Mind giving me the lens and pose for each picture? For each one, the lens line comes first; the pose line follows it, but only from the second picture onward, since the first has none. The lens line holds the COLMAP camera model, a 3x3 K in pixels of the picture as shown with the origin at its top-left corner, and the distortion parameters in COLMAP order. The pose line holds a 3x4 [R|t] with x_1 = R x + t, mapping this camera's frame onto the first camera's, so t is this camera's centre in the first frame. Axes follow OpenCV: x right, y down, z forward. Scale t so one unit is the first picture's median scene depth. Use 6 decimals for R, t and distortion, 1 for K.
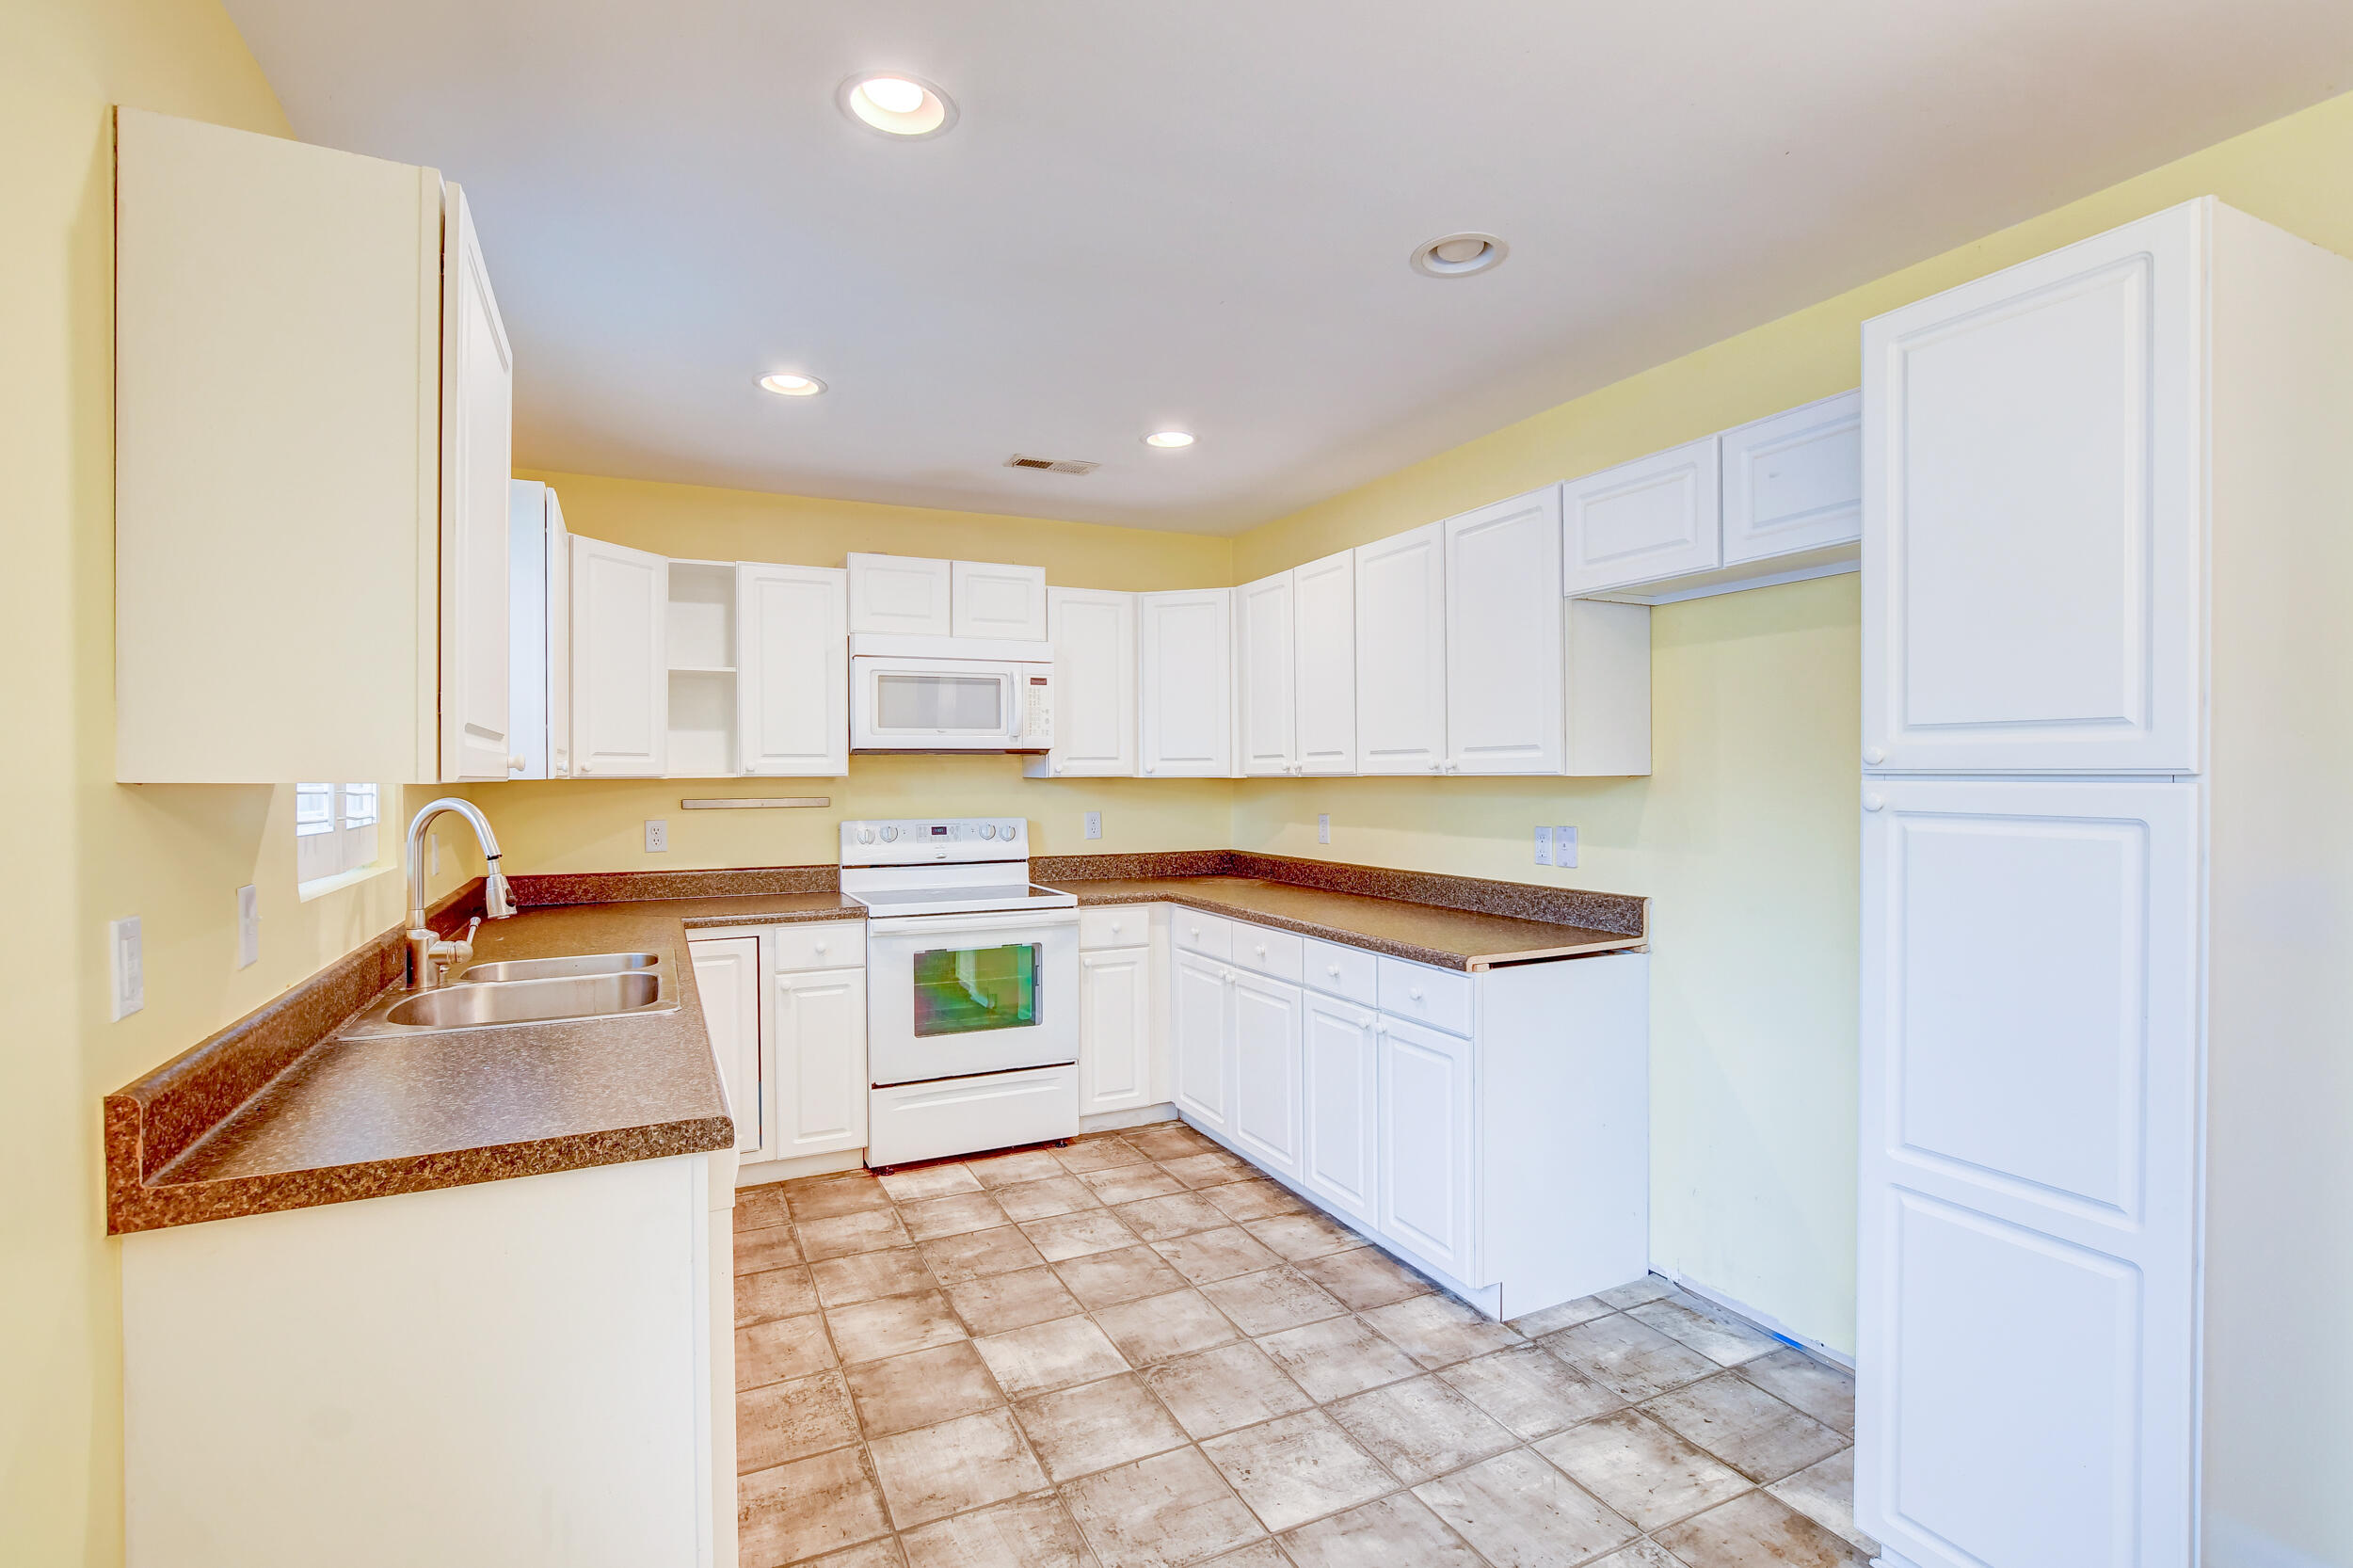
lens RADIAL K [[1095.1, 0, 1177.6], [0, 1095.1, 776.1], [0, 0, 1]] dist [-0.006068, -0.000117]
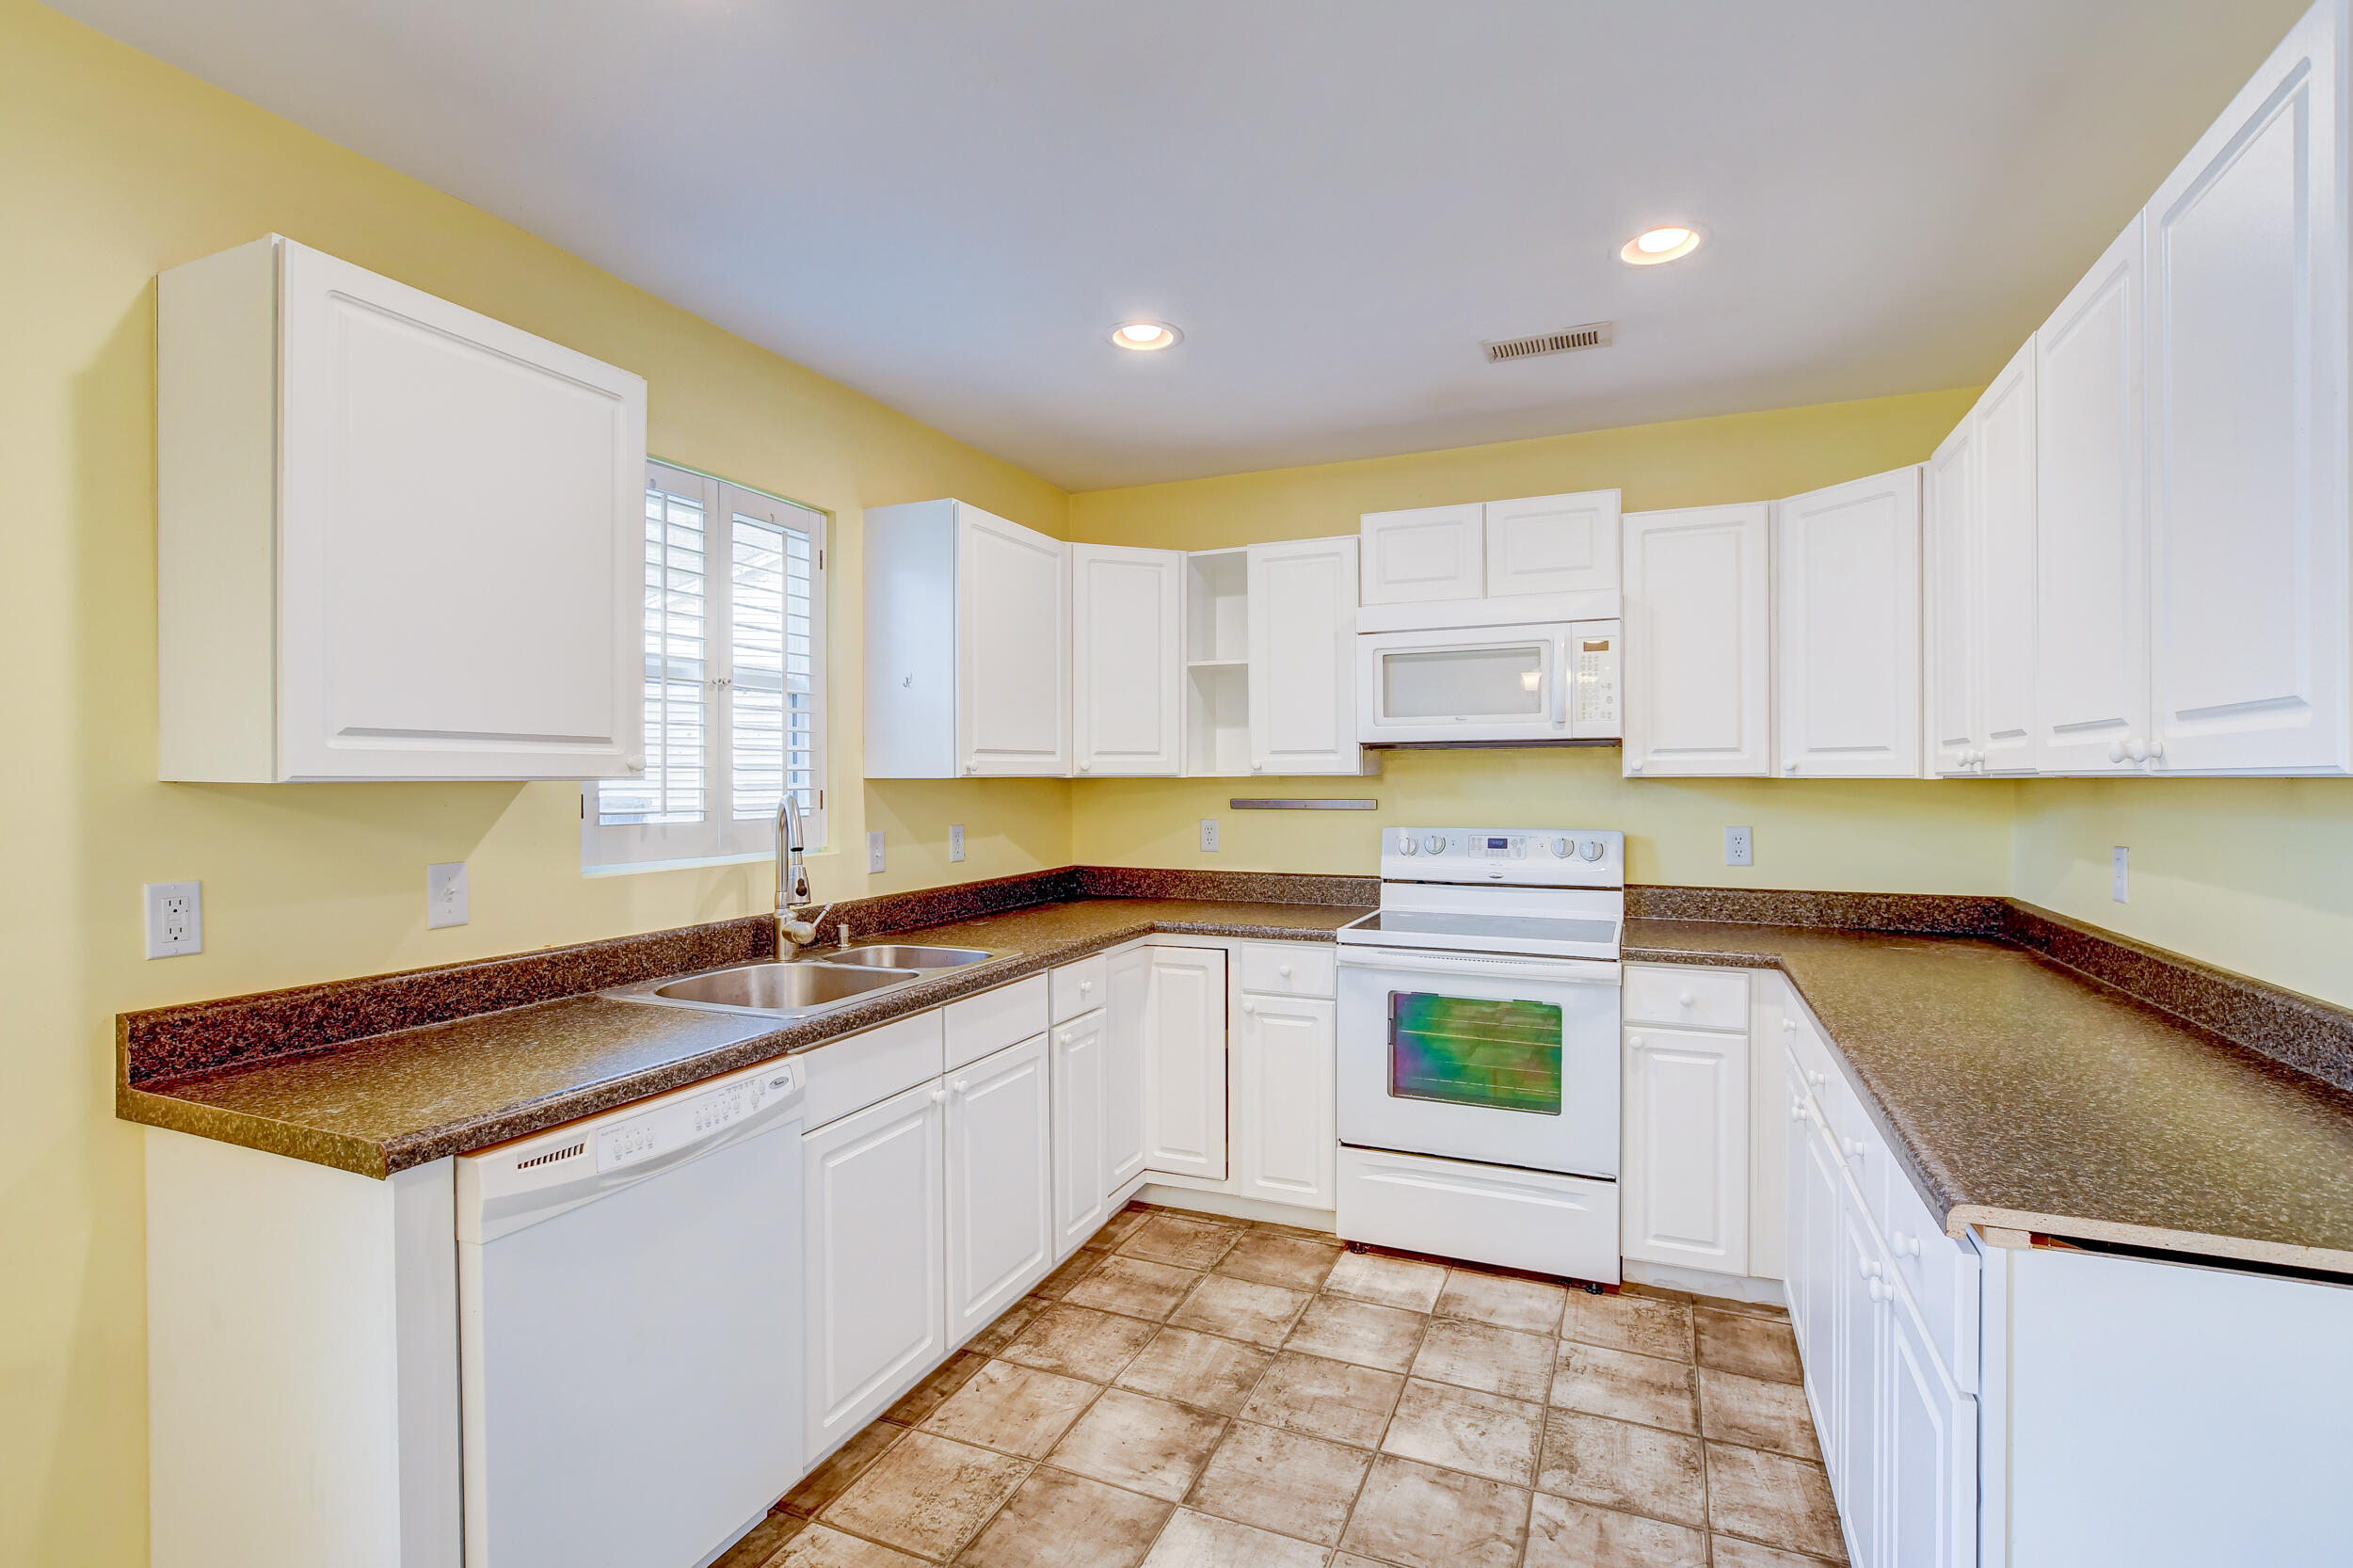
lens RADIAL K [[1095.1, 0, 1174.6], [0, 1095.1, 780.6], [0, 0, 1]] dist [-0.006068, -0.000117]
pose [[0.651828, 0.004649, -0.758353, 0.277619], [-0.000574, 0.999984, 0.005636, -0.000634], [0.758367, -0.003238, 0.651820, 0.352459]]
